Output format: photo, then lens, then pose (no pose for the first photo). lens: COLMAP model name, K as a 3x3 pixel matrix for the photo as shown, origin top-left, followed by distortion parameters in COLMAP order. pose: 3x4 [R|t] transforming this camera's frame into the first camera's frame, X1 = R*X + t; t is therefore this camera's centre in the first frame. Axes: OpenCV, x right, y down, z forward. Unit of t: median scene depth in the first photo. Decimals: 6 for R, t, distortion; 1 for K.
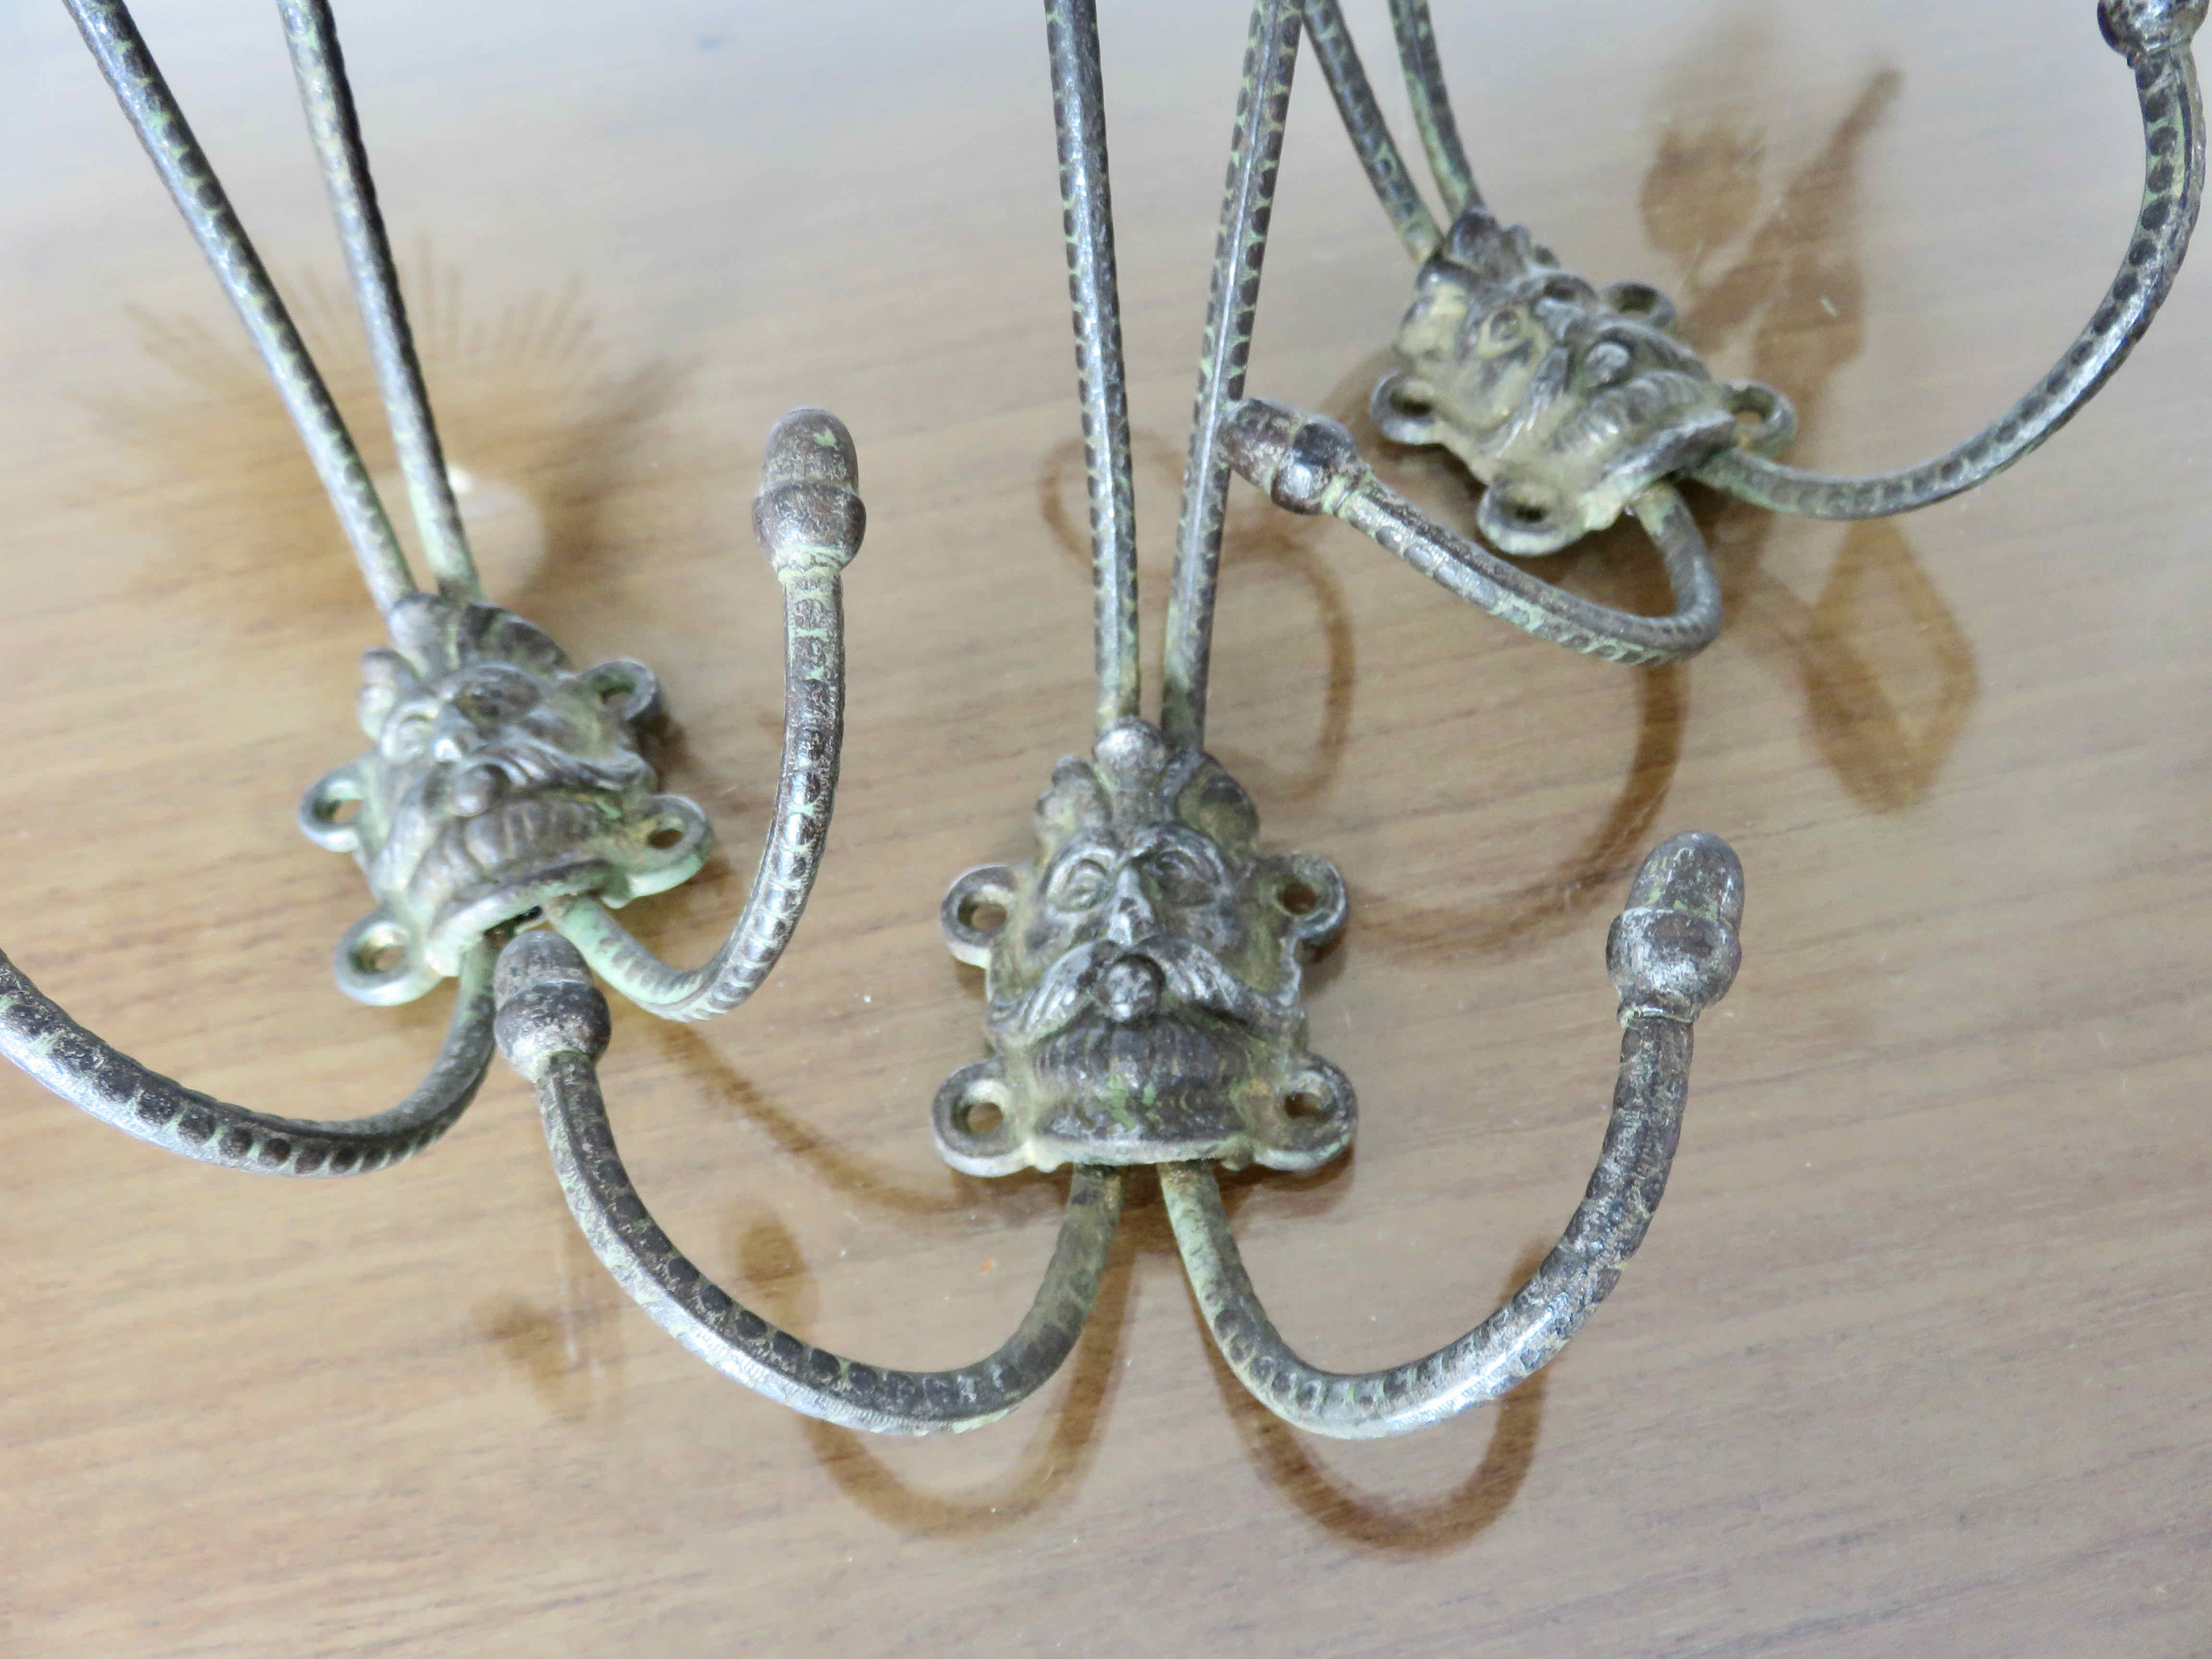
lens RADIAL K [[1663.2, 0, 1106.0], [0, 1663.2, 829.5], [0, 0, 1]] dist [-0.009833, -0.006583]
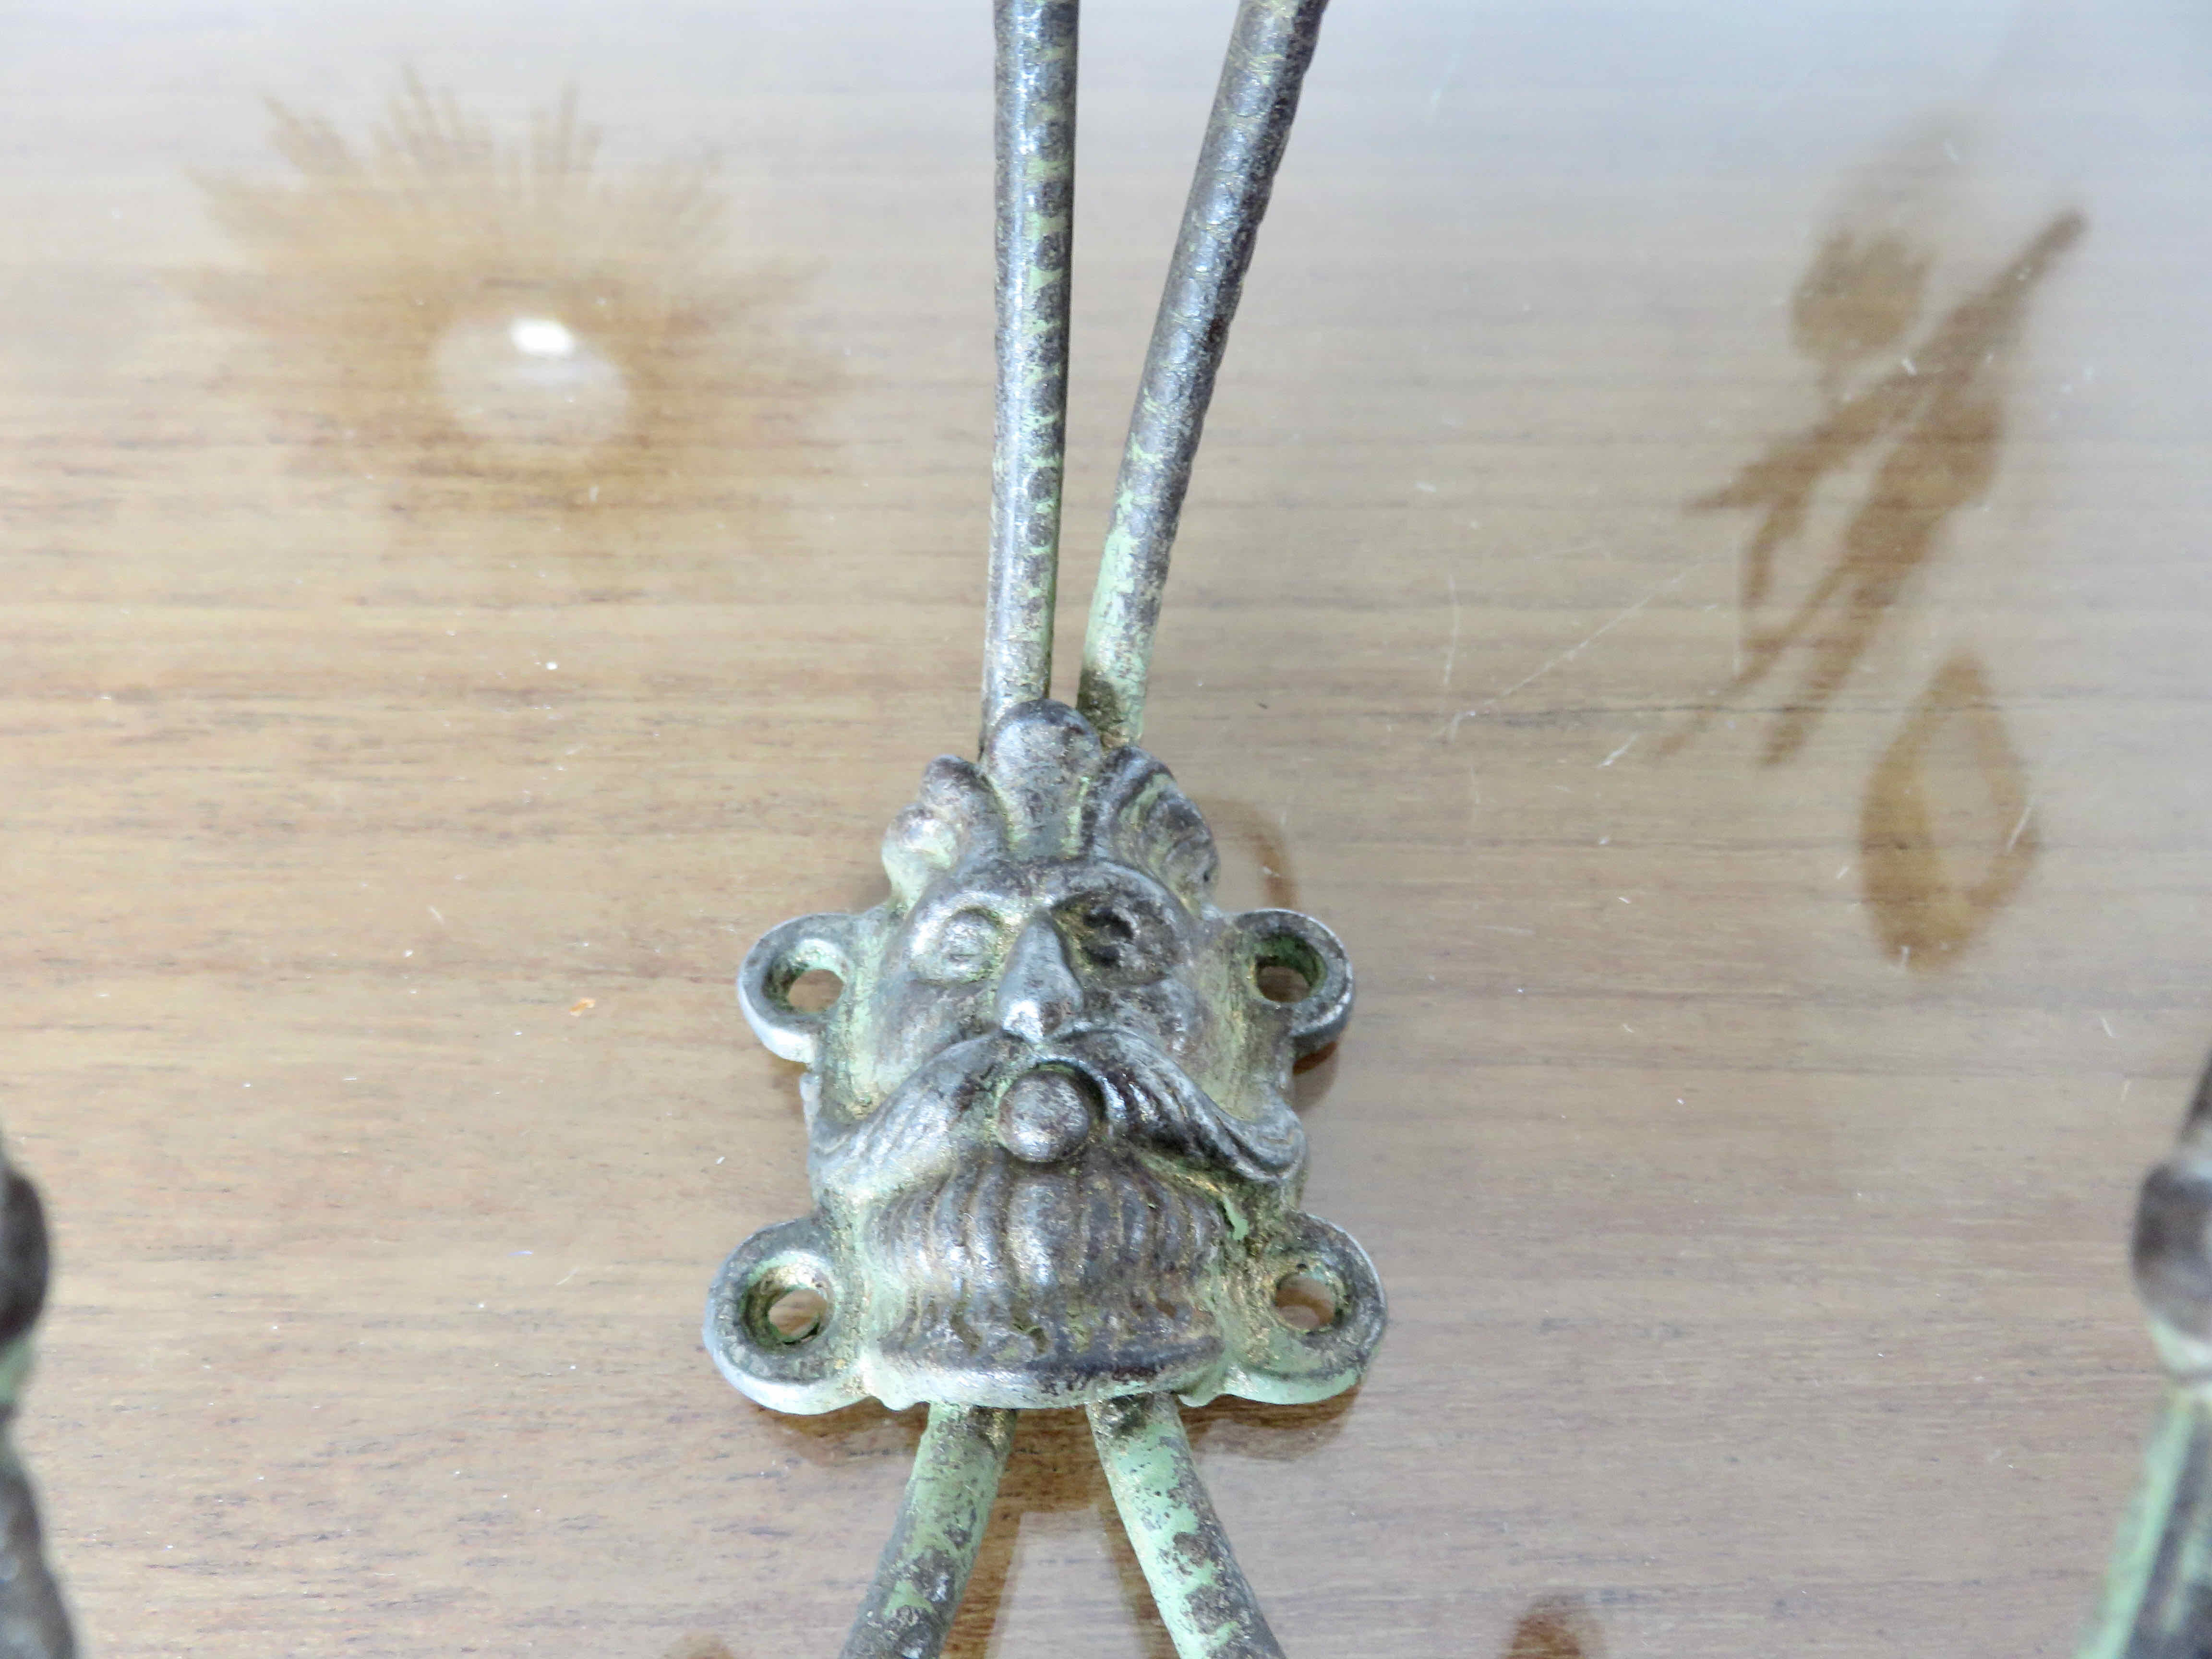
lens RADIAL K [[1663.2, 0, 1106.0], [0, 1663.2, 829.5], [0, 0, 1]] dist [-0.009833, -0.006583]
pose [[0.977601, 0.209251, -0.022583, 0.154030], [-0.209373, 0.977831, -0.003130, 0.130848], [0.021428, 0.007788, 0.999740, 0.238102]]
